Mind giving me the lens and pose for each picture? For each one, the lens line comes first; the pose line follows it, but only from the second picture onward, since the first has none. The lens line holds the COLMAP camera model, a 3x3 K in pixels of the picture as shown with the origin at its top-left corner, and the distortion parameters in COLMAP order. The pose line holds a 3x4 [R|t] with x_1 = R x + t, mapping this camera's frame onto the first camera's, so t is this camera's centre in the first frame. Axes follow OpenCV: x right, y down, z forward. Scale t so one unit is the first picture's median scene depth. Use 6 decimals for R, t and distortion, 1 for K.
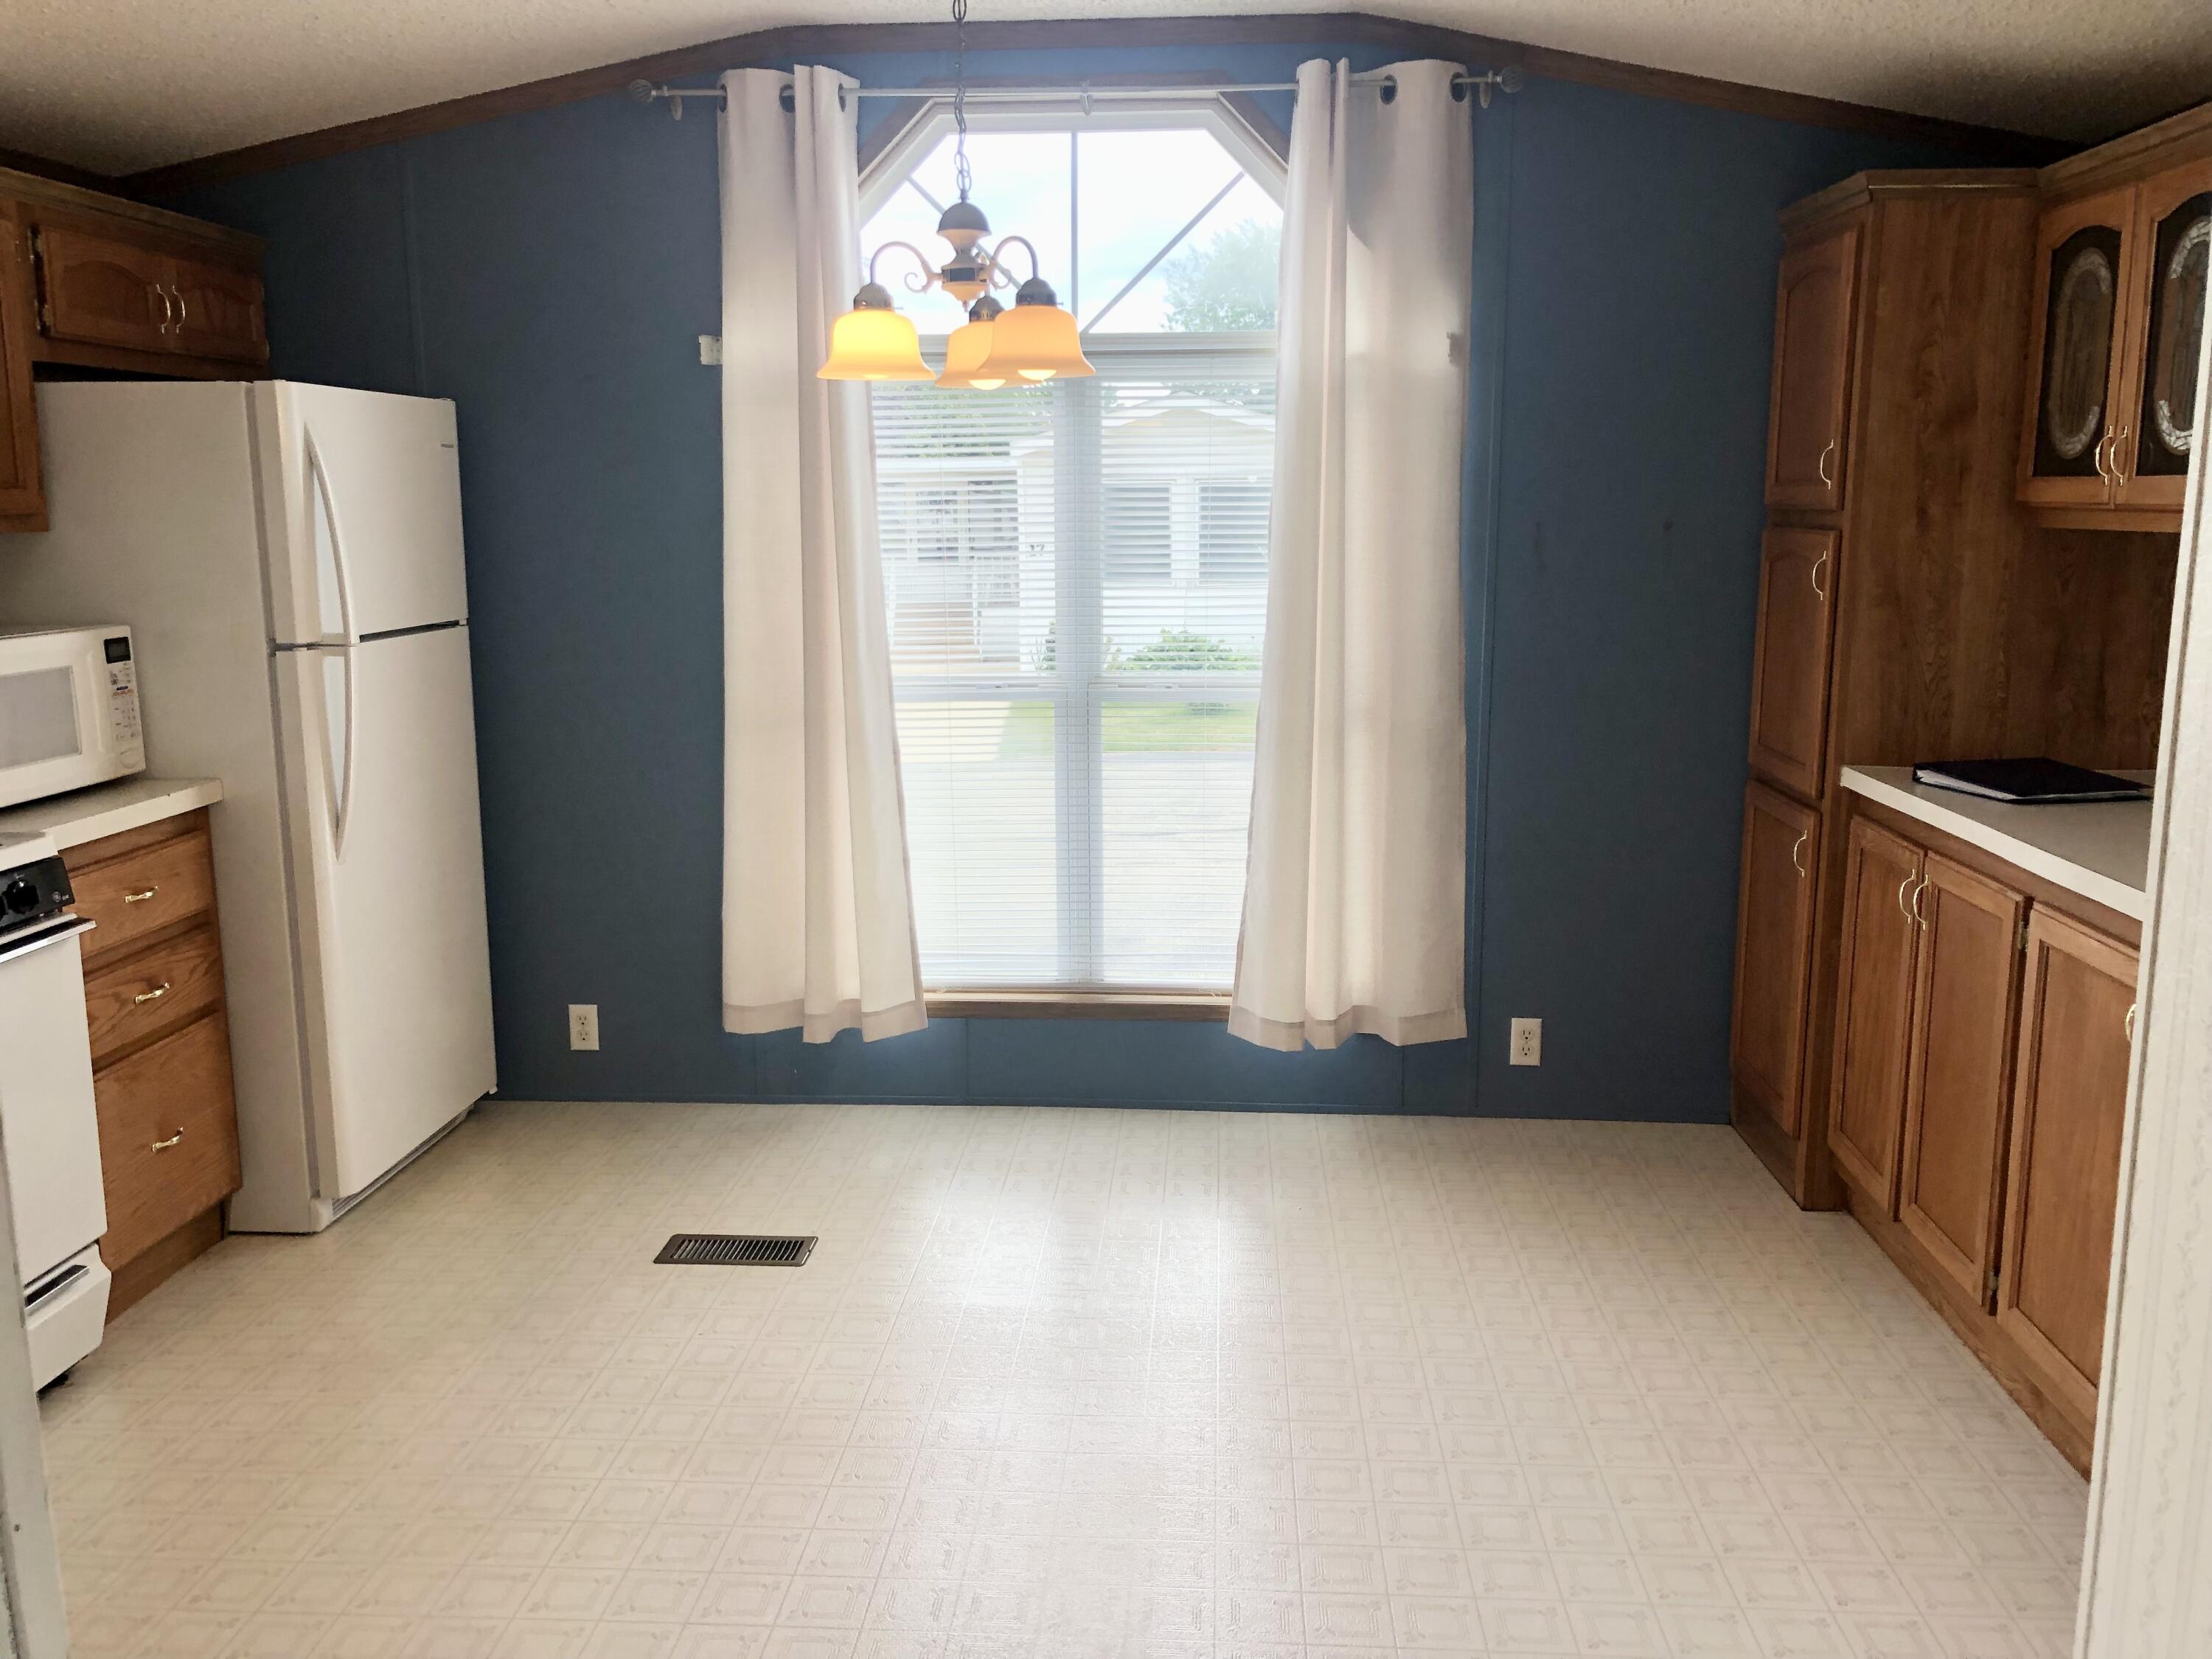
lens RADIAL K [[1822.4, 0, 1100.3], [0, 1822.4, 797.4], [0, 0, 1]] dist [0.038175, -0.005741]
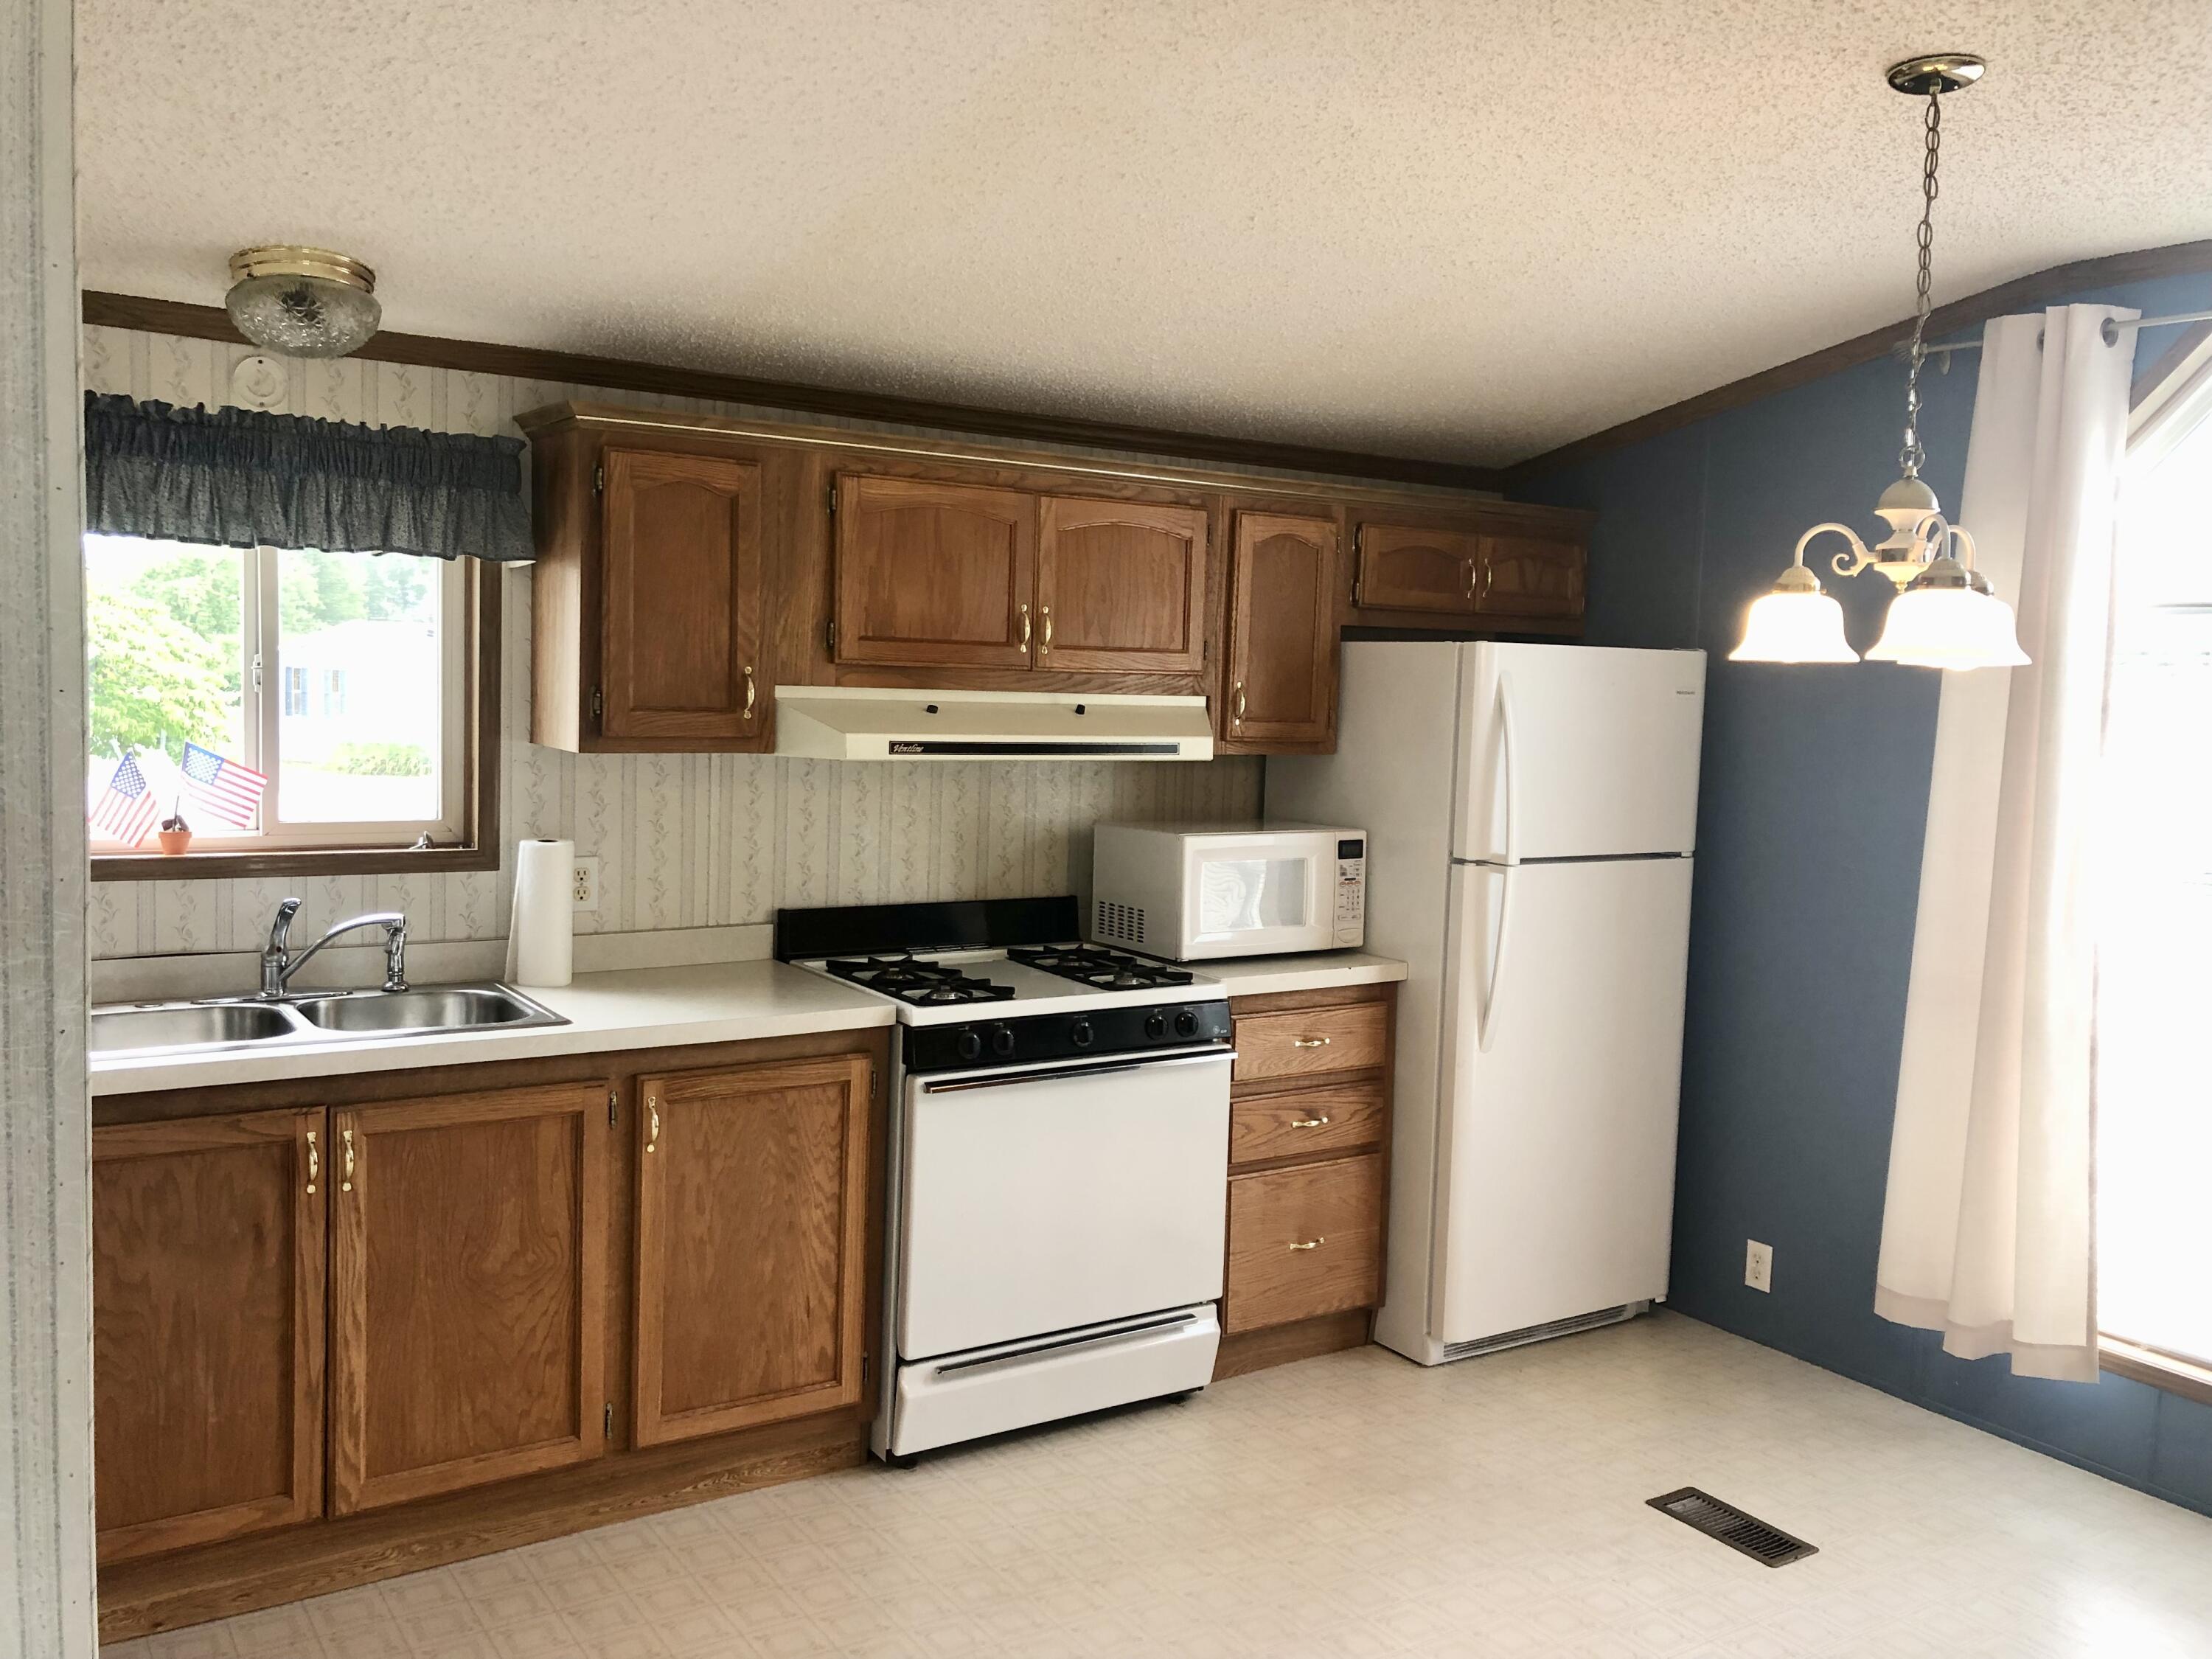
lens RADIAL K [[1822.4, 0, 1100.3], [0, 1822.4, 797.4], [0, 0, 1]] dist [0.038175, -0.005741]
pose [[0.607537, 0.082981, -0.789945, 0.338200], [-0.162931, 0.986399, -0.021690, -0.058239], [0.777401, 0.141884, 0.612794, 0.089291]]
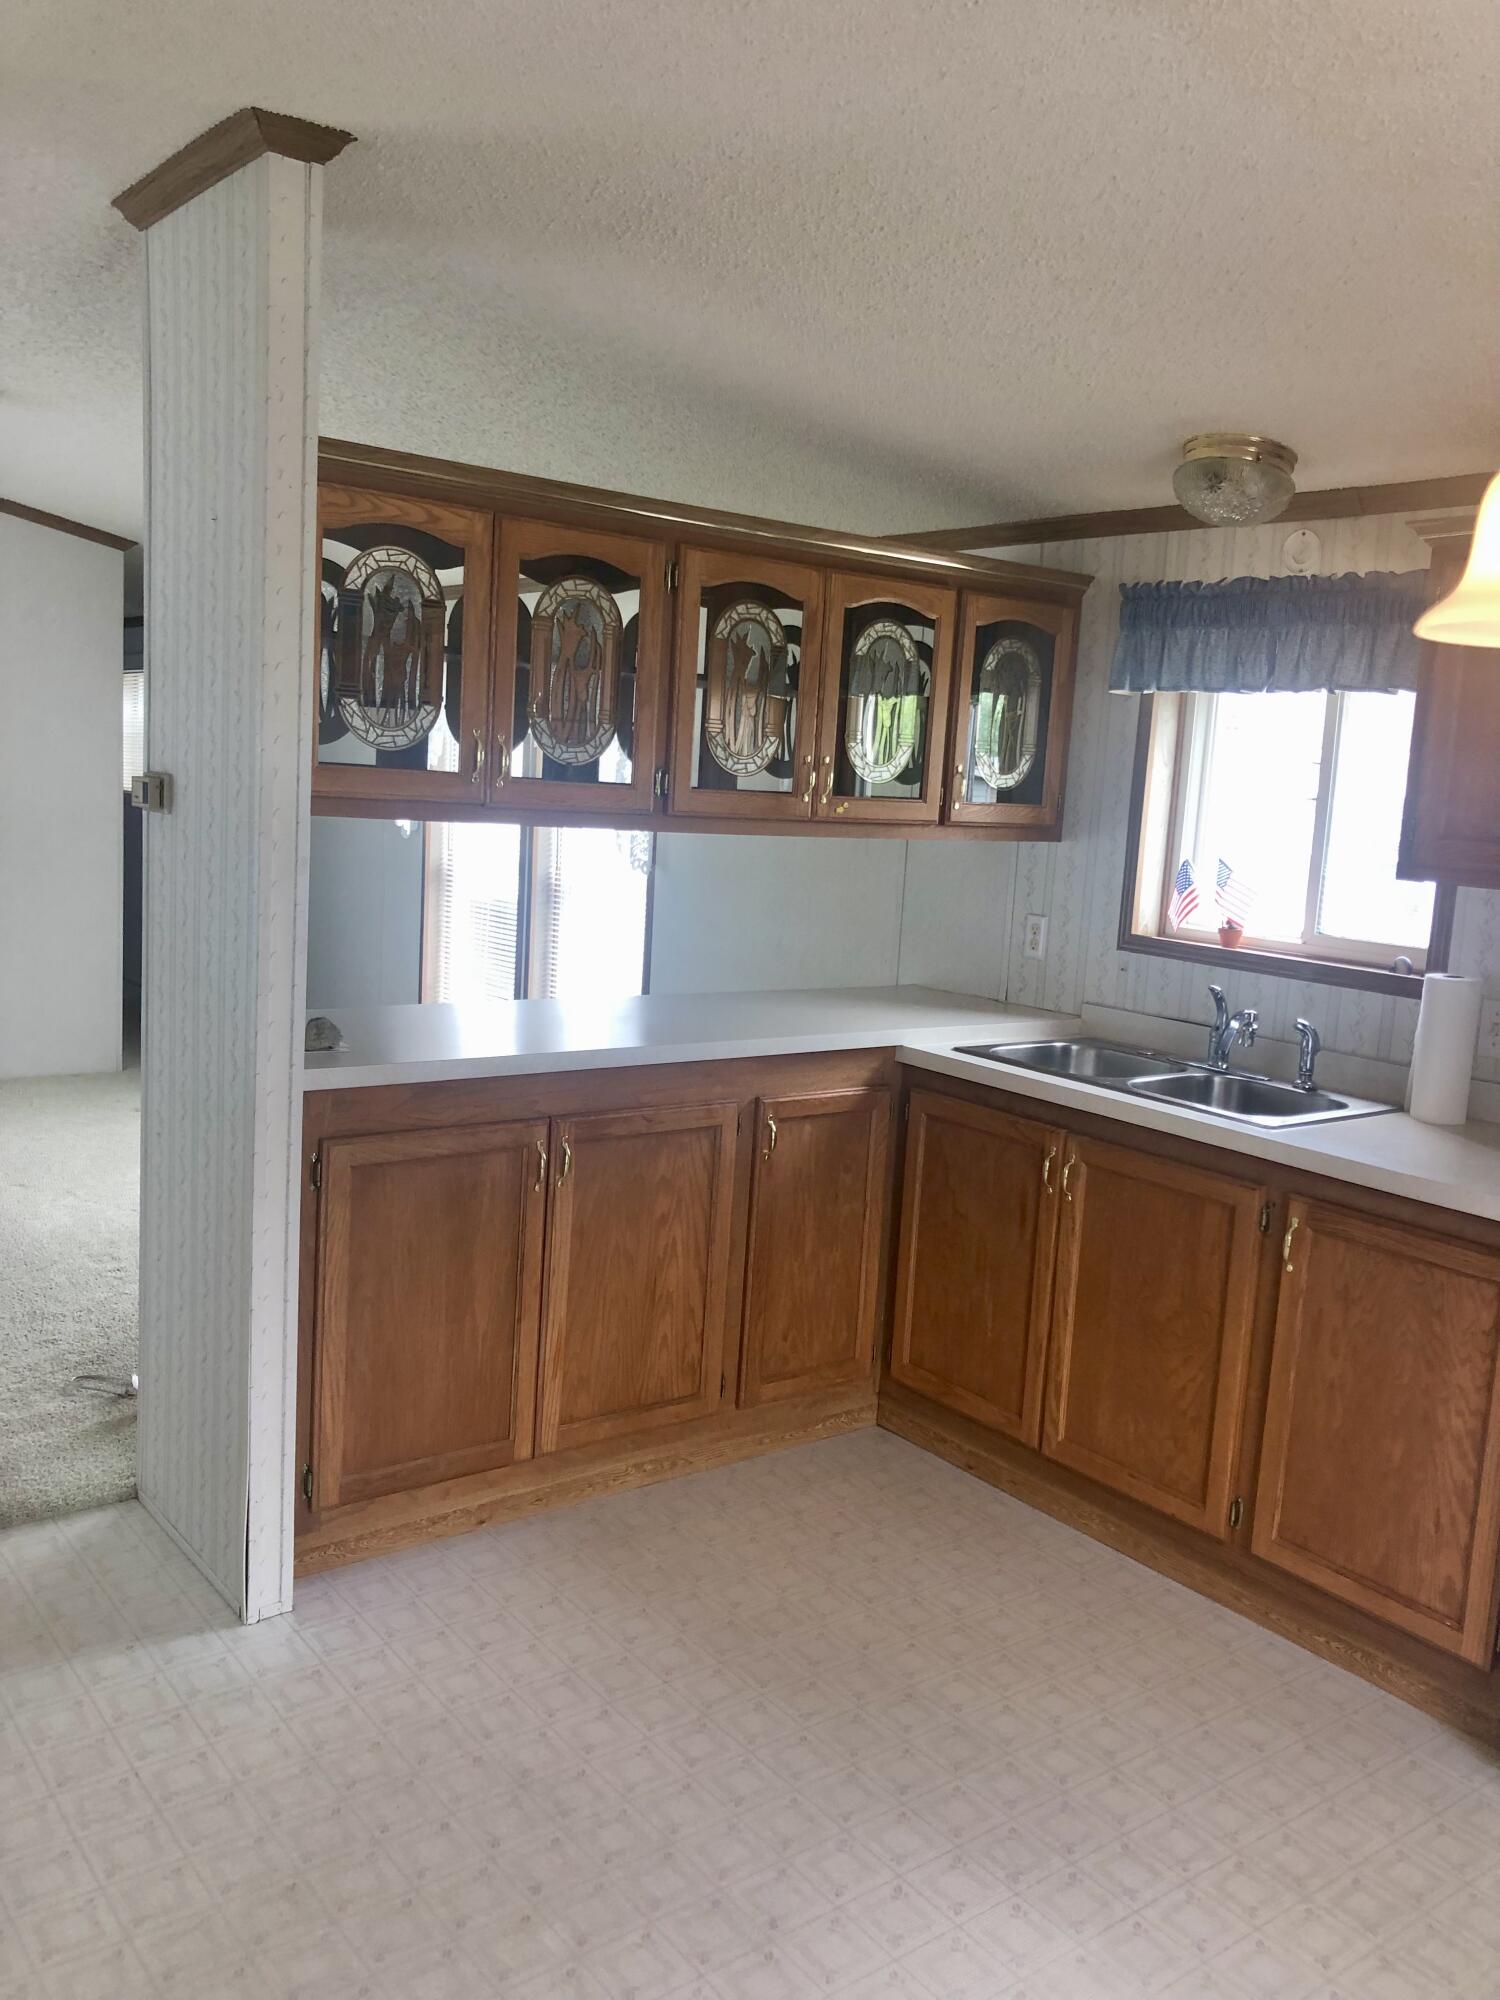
lens RADIAL K [[1623.4, 0, 750.0], [0, 1623.4, 1000.0], [0, 0, 1]] dist [0.058869, -0.075416]
pose [[-0.742110, 0.055325, -0.667991, 0.228564], [-0.162481, 0.952015, 0.259358, -0.164371], [0.650286, 0.301008, -0.697511, 0.863813]]
